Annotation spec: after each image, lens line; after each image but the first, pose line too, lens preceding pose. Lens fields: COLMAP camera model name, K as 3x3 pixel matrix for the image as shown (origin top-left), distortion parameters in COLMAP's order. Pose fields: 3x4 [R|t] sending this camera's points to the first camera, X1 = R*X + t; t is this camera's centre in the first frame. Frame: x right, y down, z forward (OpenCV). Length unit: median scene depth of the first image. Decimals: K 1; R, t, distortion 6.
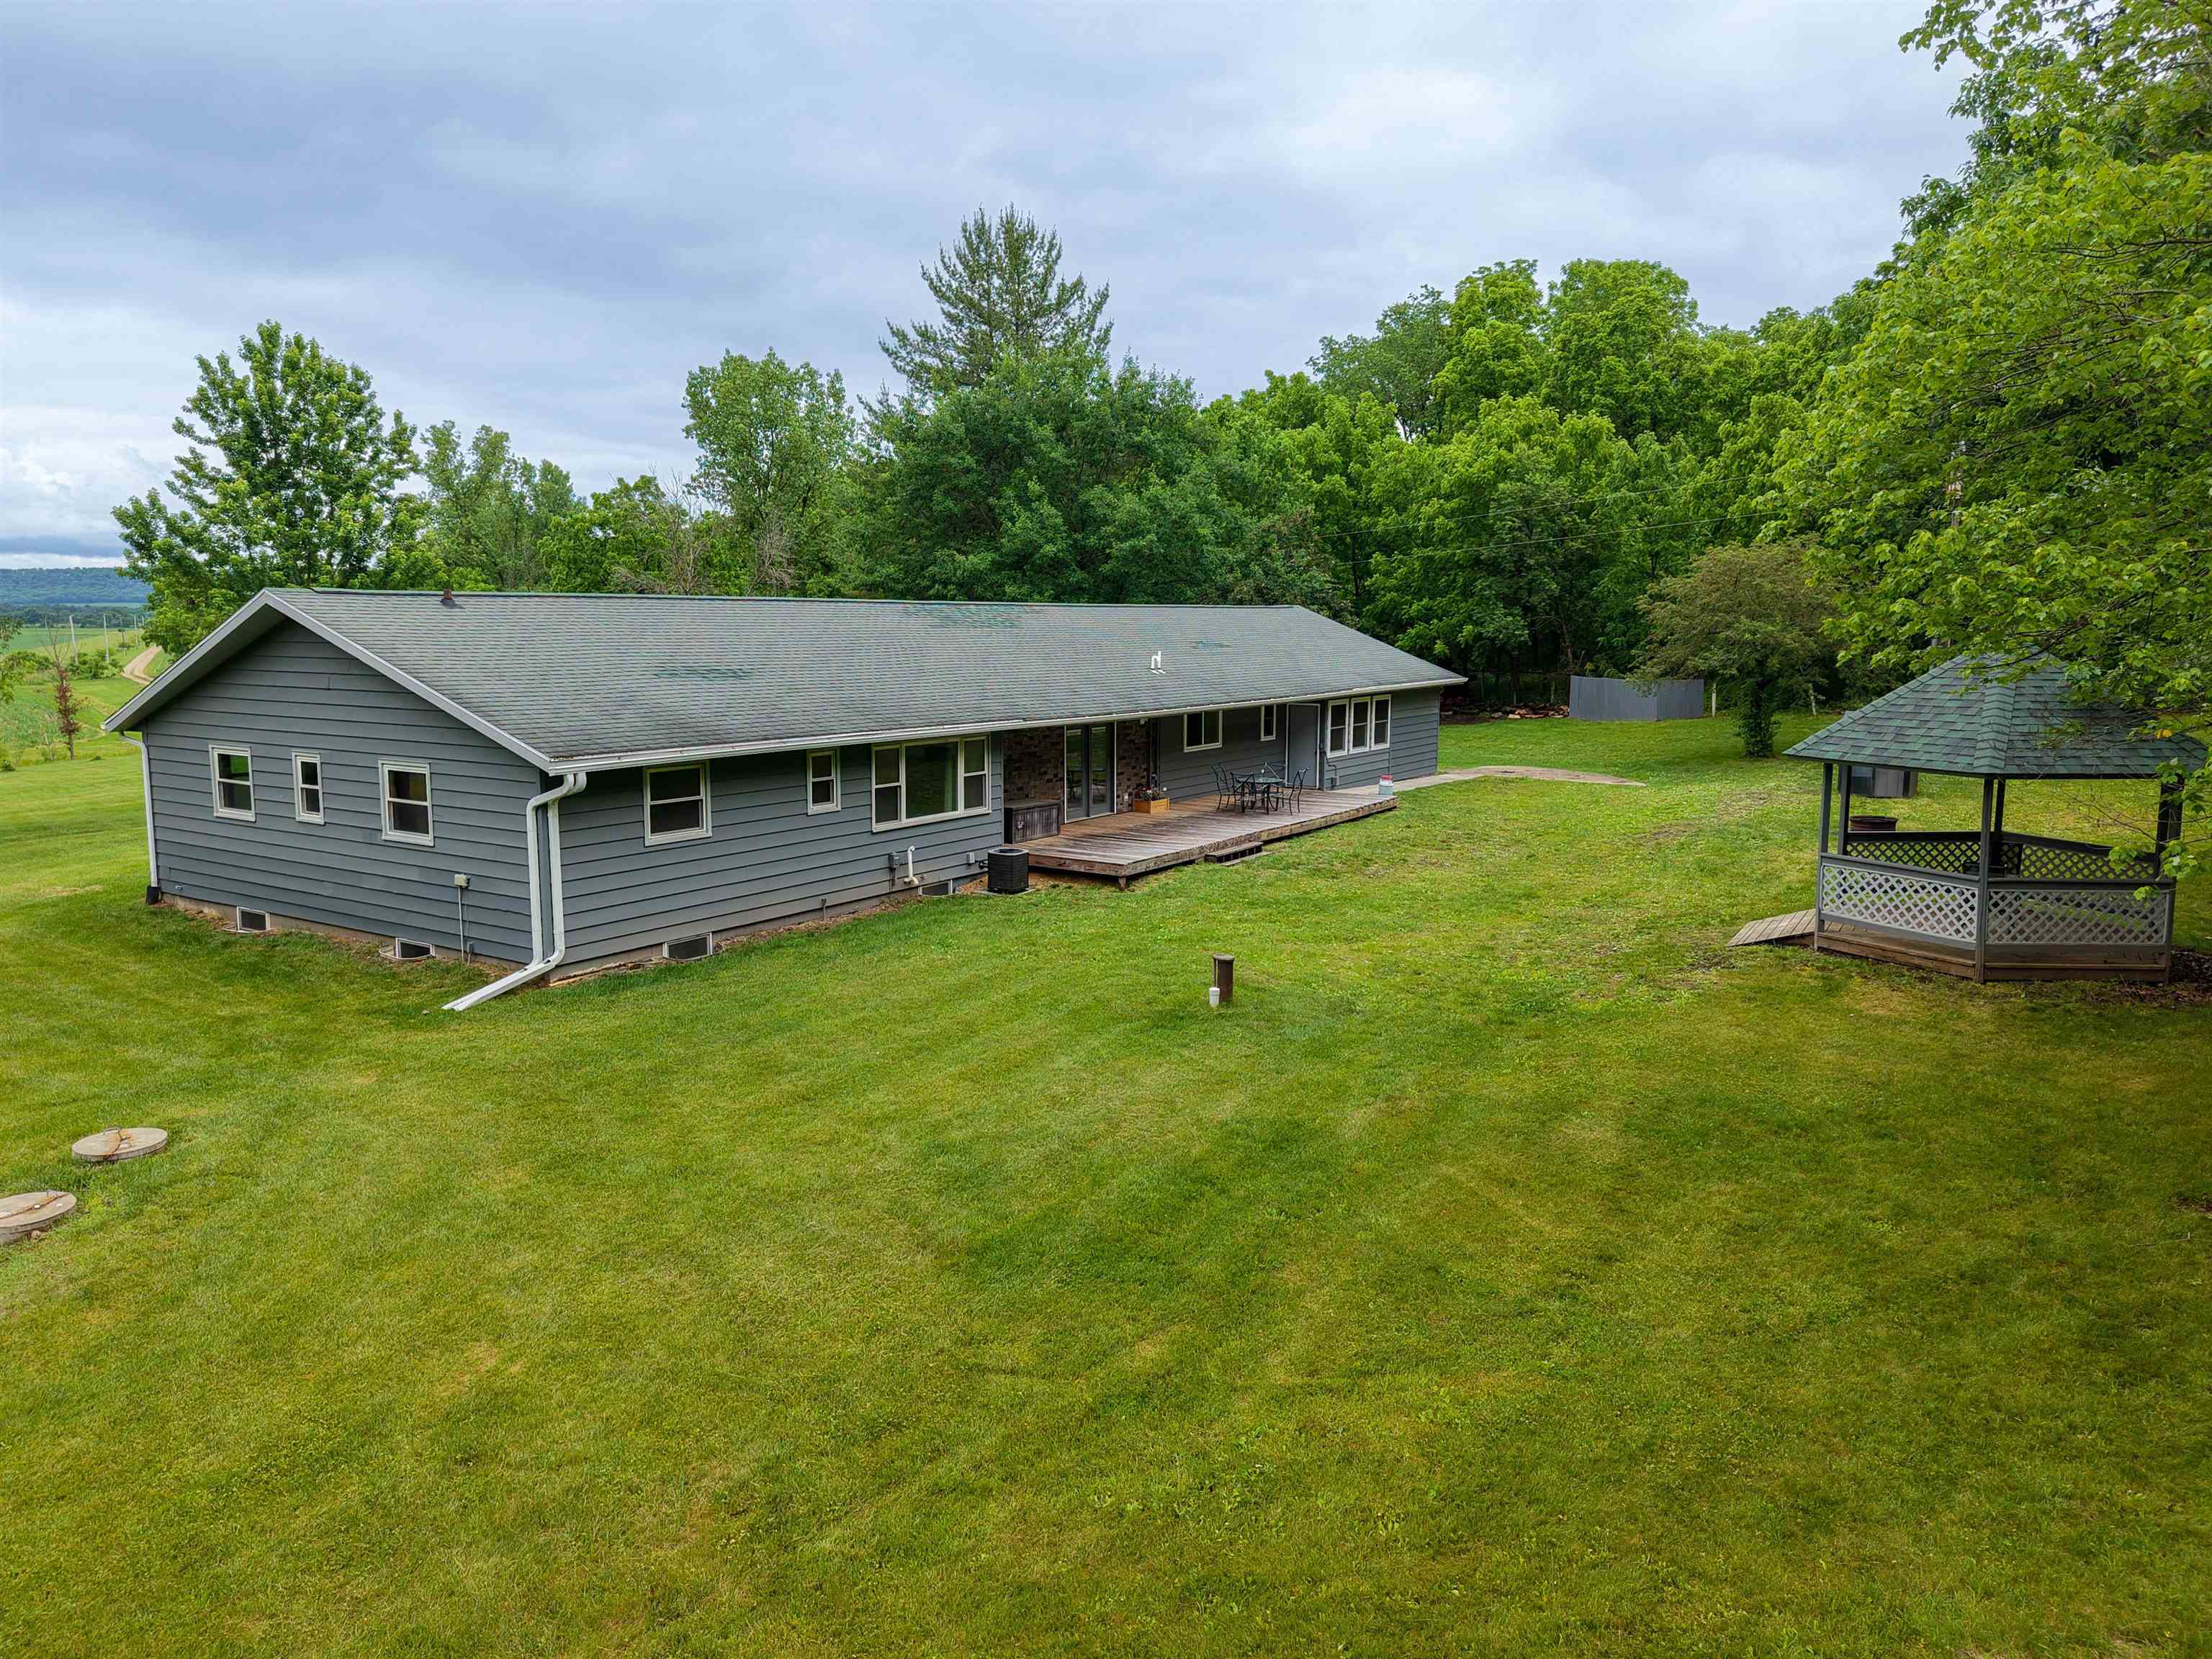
lens RADIAL K [[1526.8, 0, 1110.3], [0, 1526.8, 840.5], [0, 0, 1]] dist [0.023768, -0.030179]
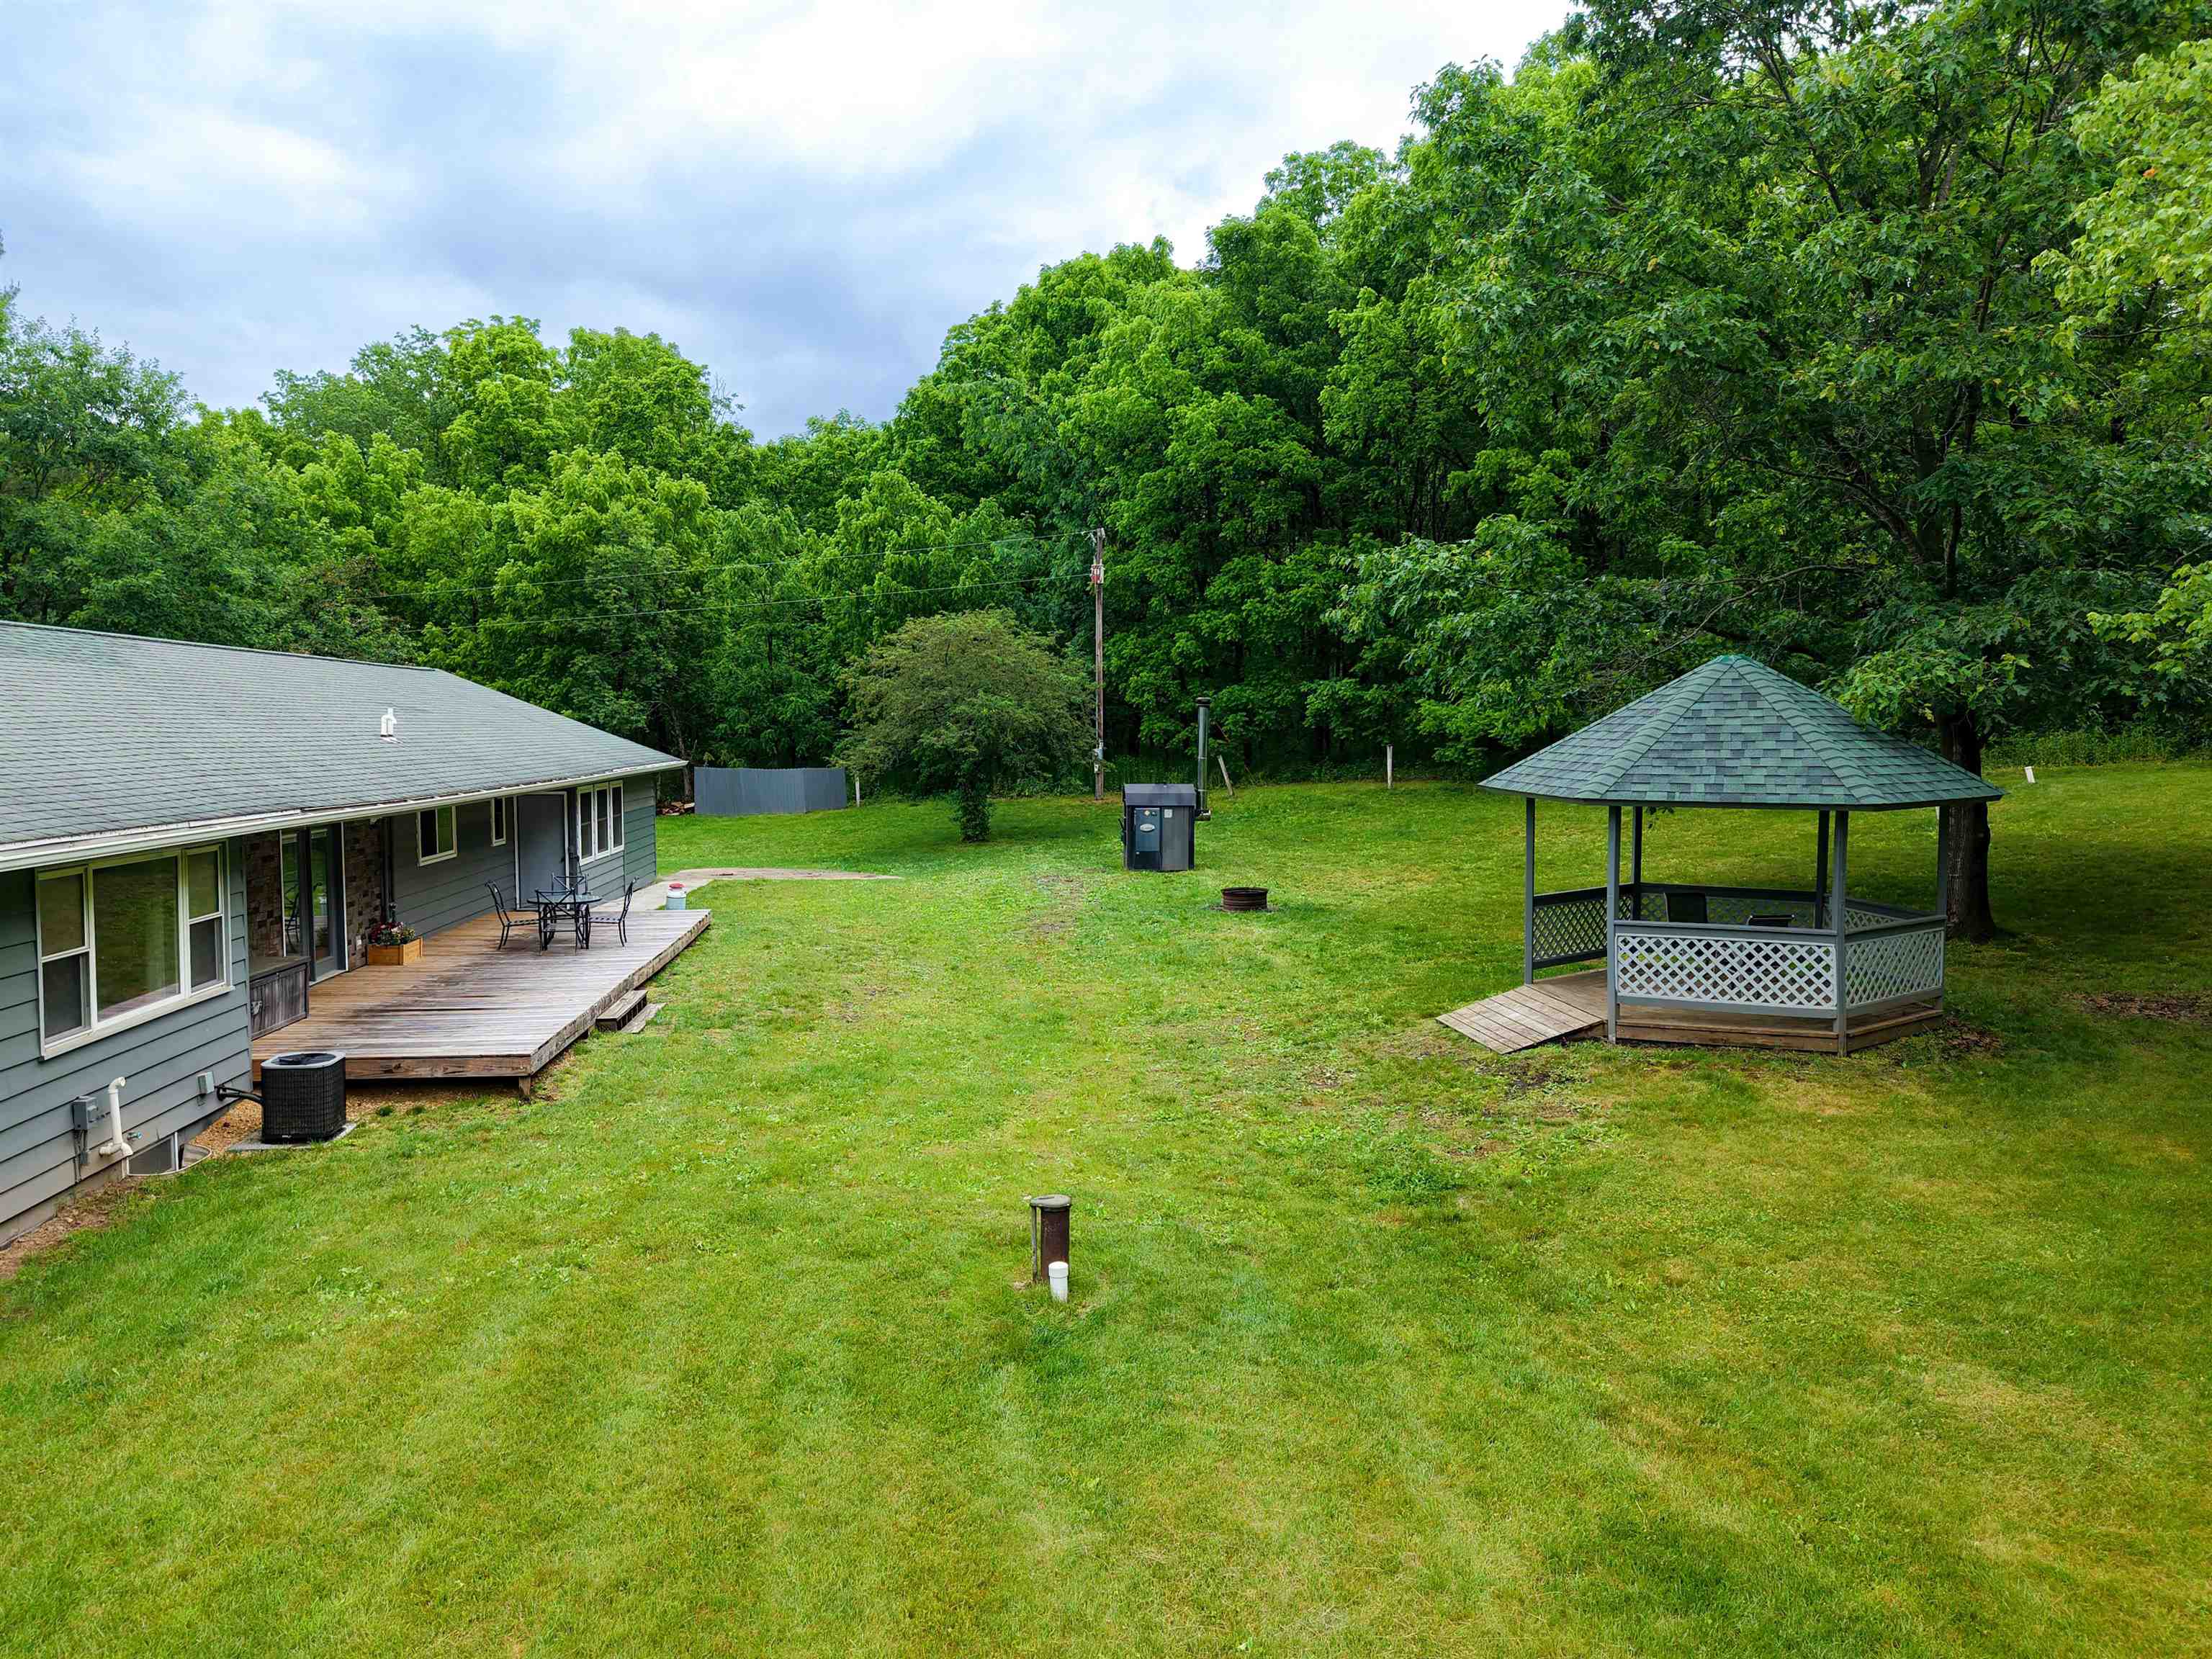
lens RADIAL K [[1526.8, 0, 1110.3], [0, 1526.8, 840.5], [0, 0, 1]] dist [0.023768, -0.030179]
pose [[0.770403, -0.049413, 0.635639, -0.103724], [0.095502, 0.994687, -0.038425, -0.011797], [-0.630364, 0.090308, 0.771029, 0.232504]]
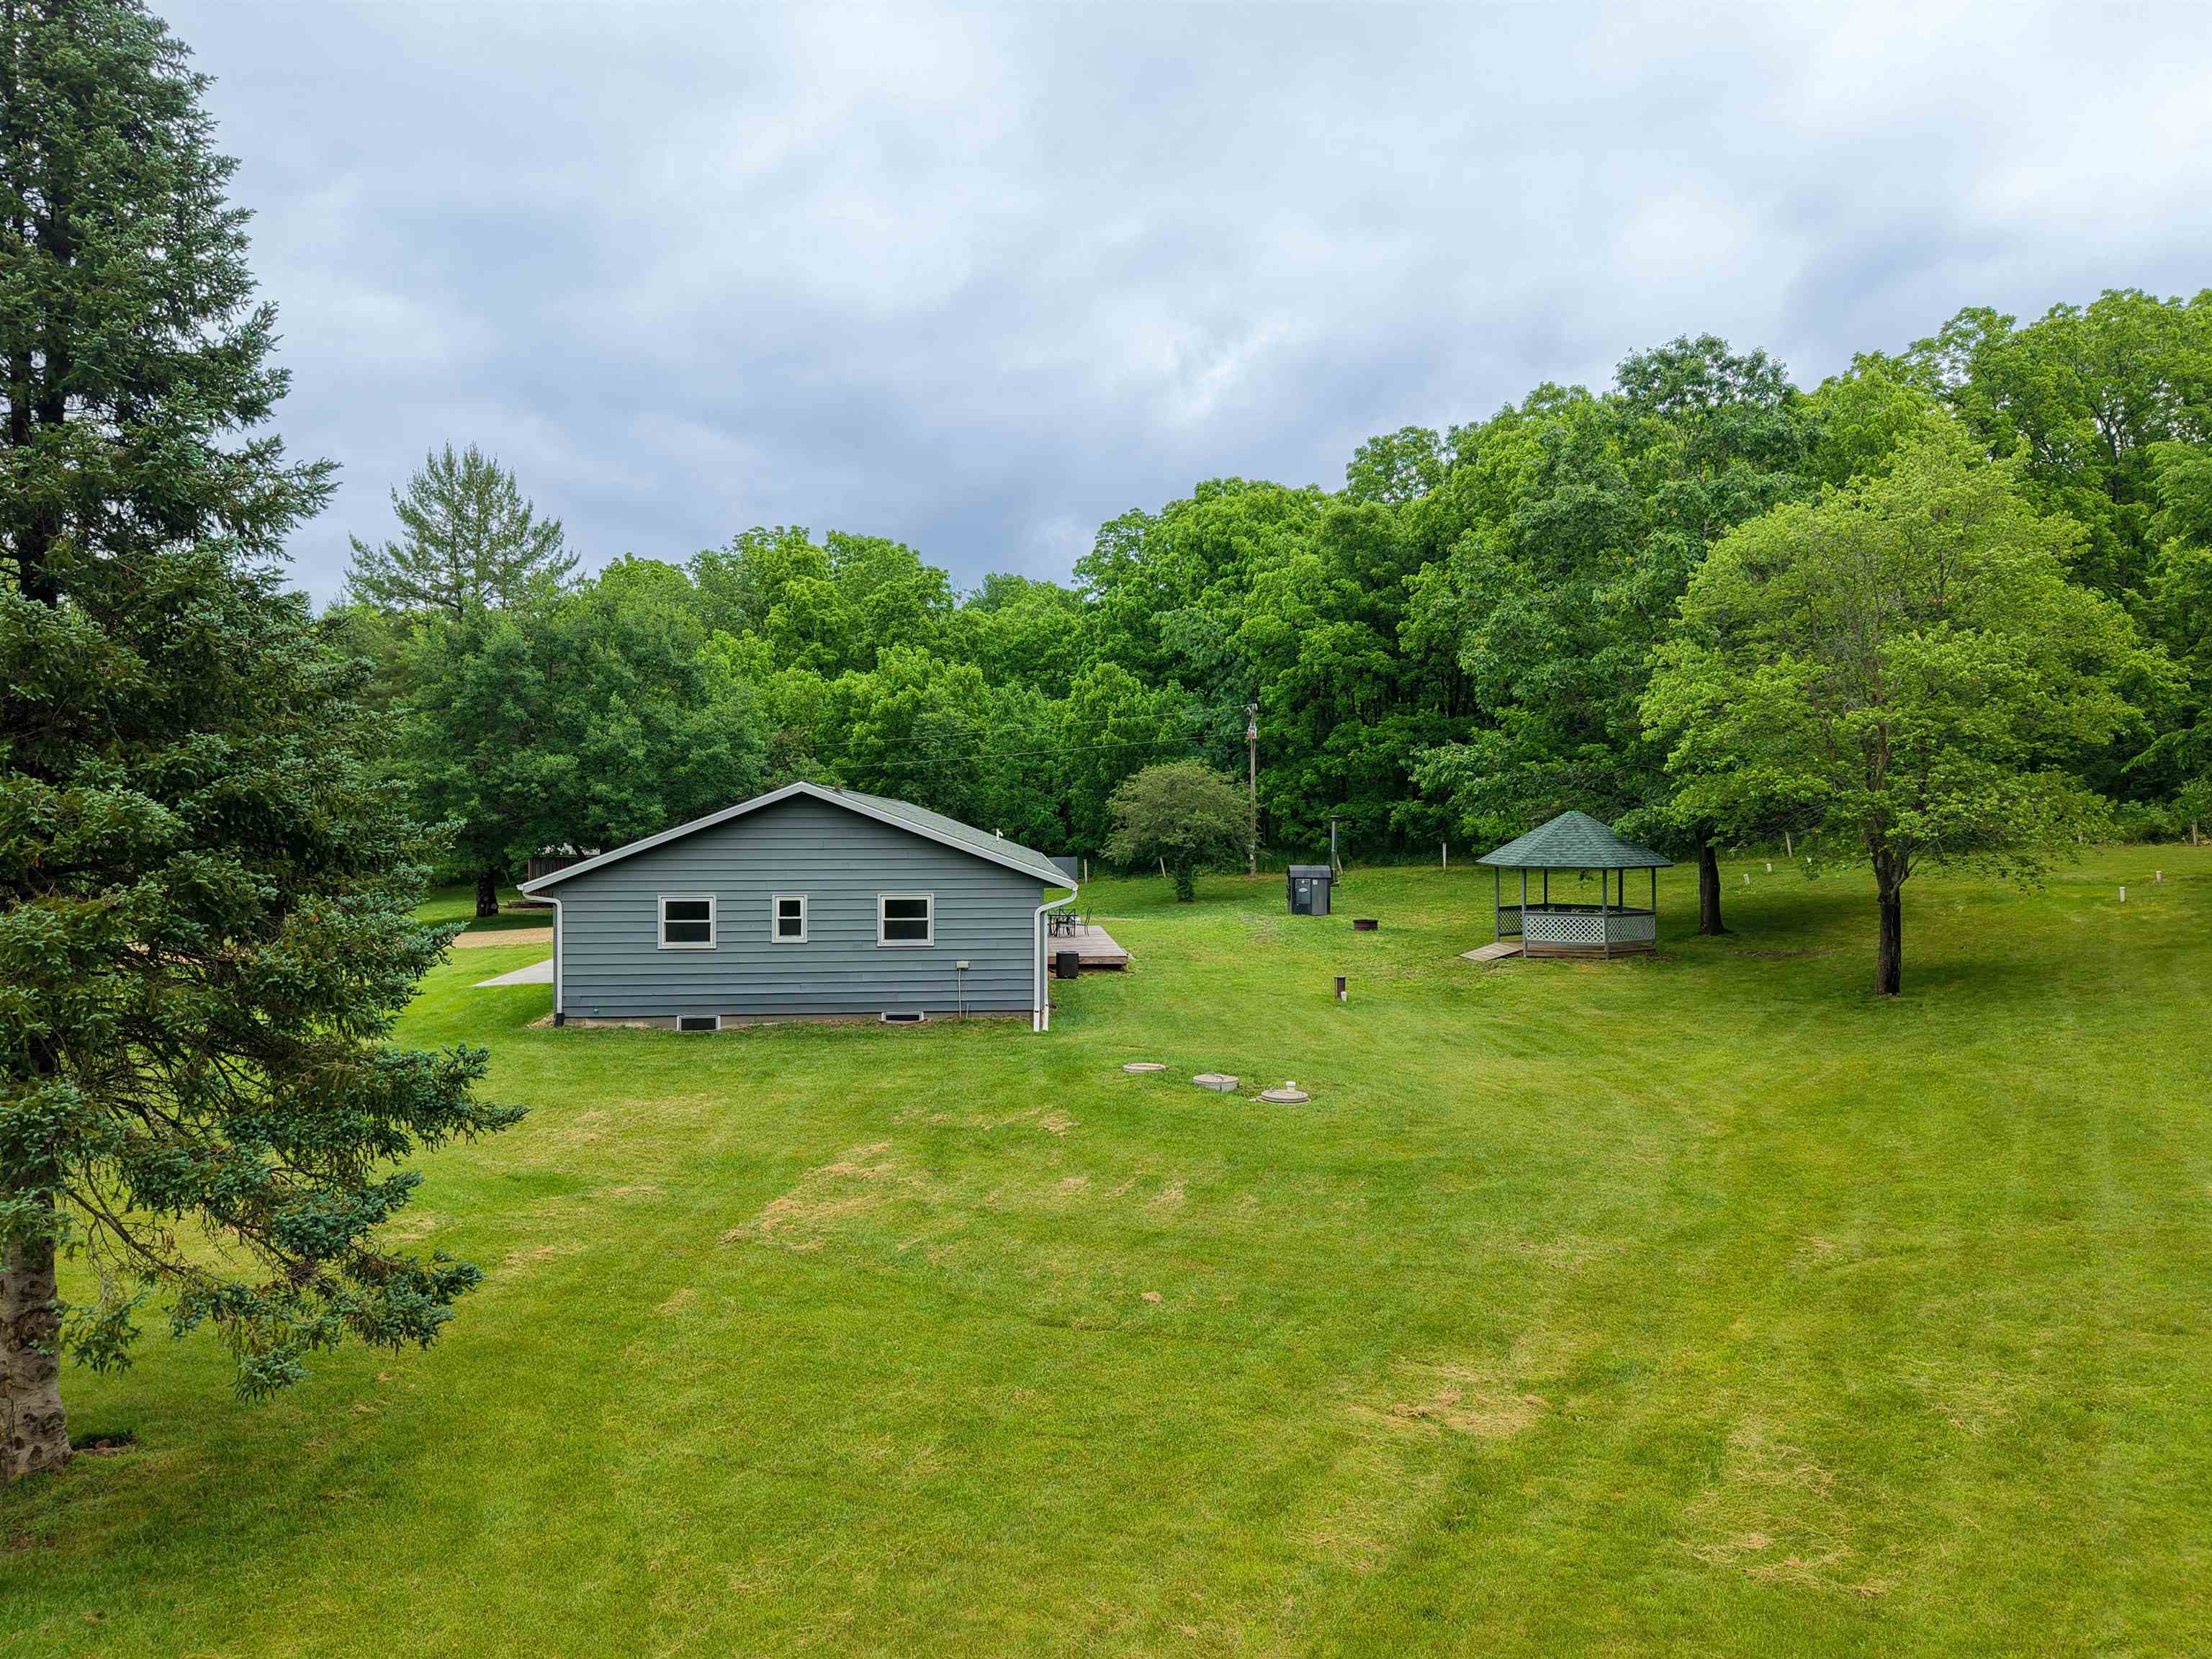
lens RADIAL K [[1525.1, 0, 1098.4], [0, 1525.1, 822.0], [0, 0, 1]] dist [0.082923, -0.001170]
pose [[0.799841, -0.004808, 0.600193, -0.551820], [0.092151, 0.989096, -0.114880, 0.032389], [-0.593096, 0.147194, 0.791562, -0.154047]]
